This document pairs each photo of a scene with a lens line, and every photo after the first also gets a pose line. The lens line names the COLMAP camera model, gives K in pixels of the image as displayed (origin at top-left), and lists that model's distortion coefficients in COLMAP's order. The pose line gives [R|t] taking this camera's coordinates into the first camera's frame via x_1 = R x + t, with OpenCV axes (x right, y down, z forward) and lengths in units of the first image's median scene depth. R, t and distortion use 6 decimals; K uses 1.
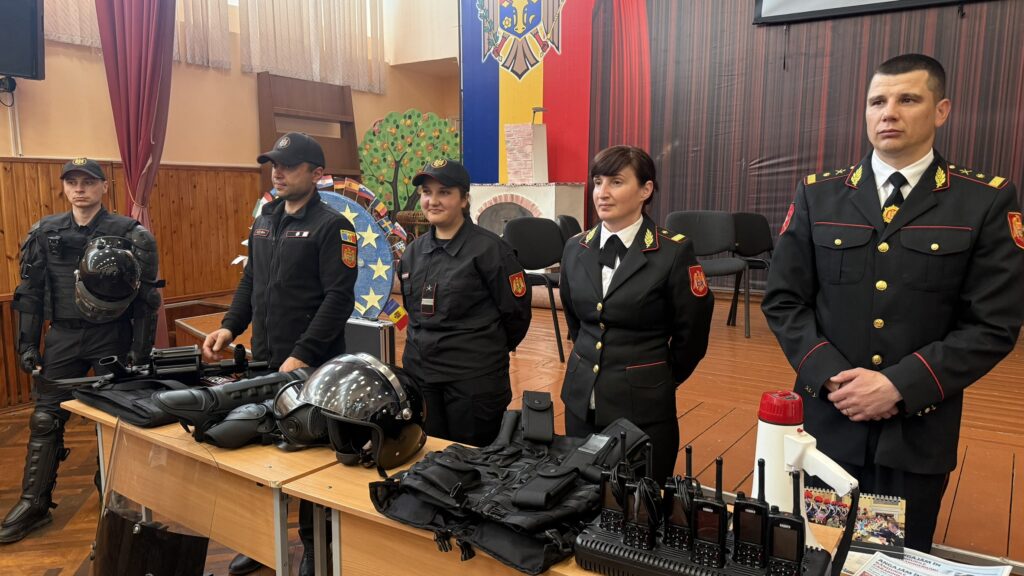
lens RADIAL K [[717.3, 0, 537.0], [0, 717.3, 291.7], [0, 0, 1]] dist [0.107107, -0.124746]
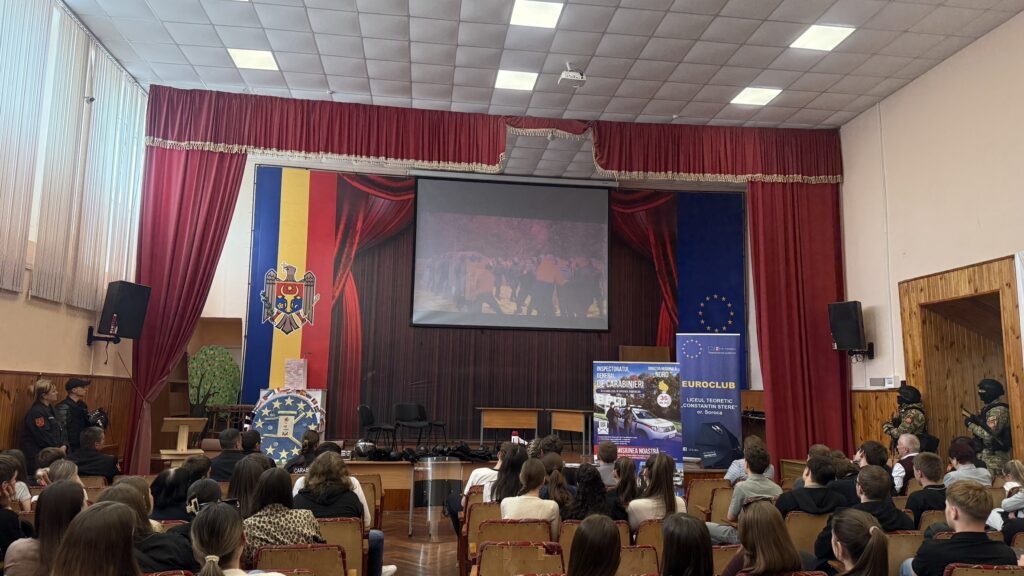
lens RADIAL K [[712.7, 0, 512.0], [0, 712.7, 288.0], [0, 0, 1]] dist [0.105517, -0.193425]
pose [[0.756395, 0.105440, 0.645561, -0.822659], [0.073301, 0.967043, -0.243834, 0.095820], [-0.649995, 0.231755, 0.723737, -0.803274]]
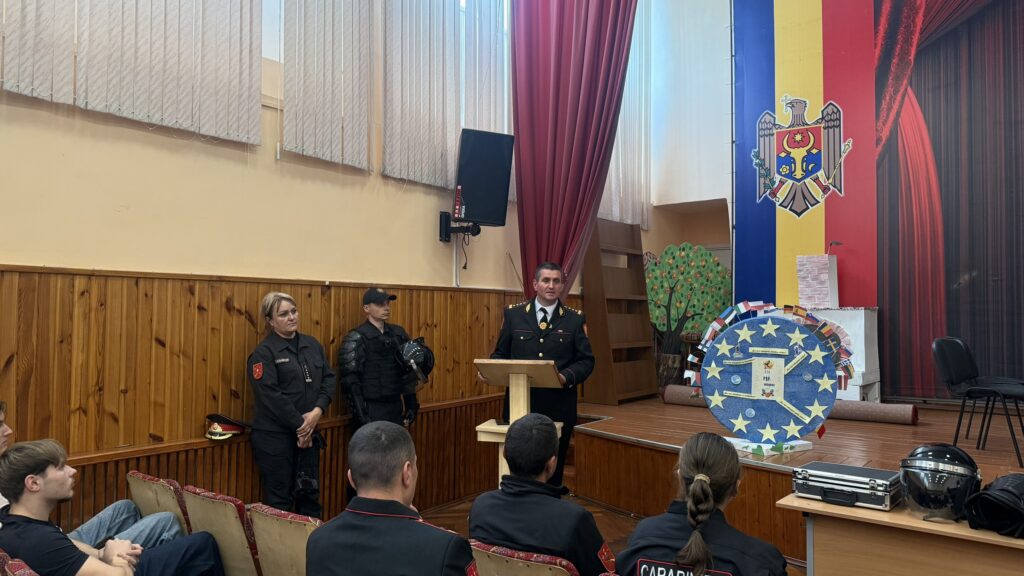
lens RADIAL K [[712.7, 0, 512.0], [0, 712.7, 288.0], [0, 0, 1]] dist [0.105517, -0.193425]
pose [[0.998124, 0.001748, -0.061198, -0.405200], [-0.012154, 0.985352, -0.170097, 0.013281], [0.060004, 0.170521, 0.983525, -0.118018]]
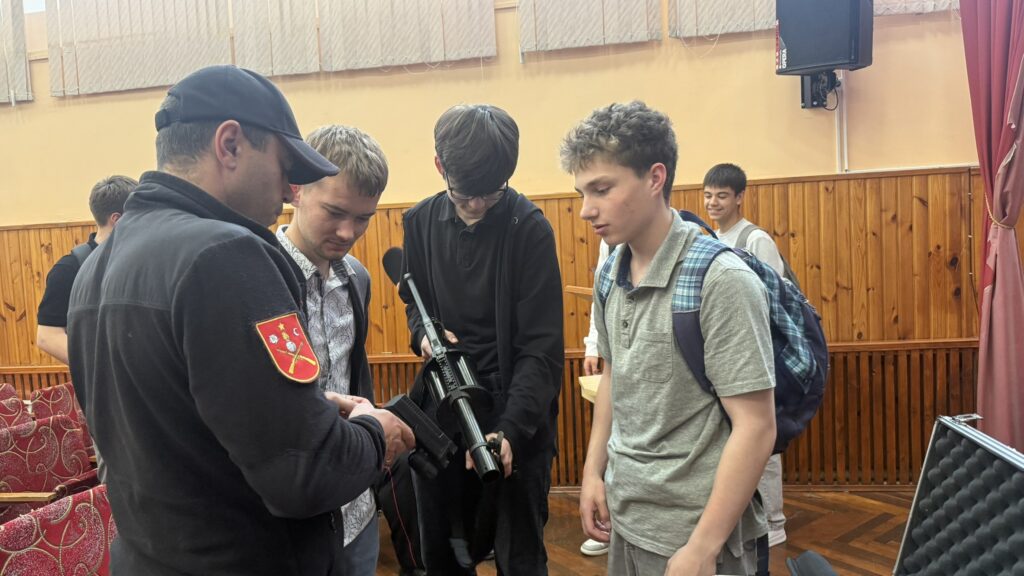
lens RADIAL K [[712.7, 0, 512.0], [0, 712.7, 288.0], [0, 0, 1]] dist [0.105517, -0.193425]
pose [[0.403831, 0.032642, -0.914251, -0.097711], [-0.070441, 0.997506, 0.004500, -0.028054], [0.912118, 0.062583, 0.405123, 0.268981]]
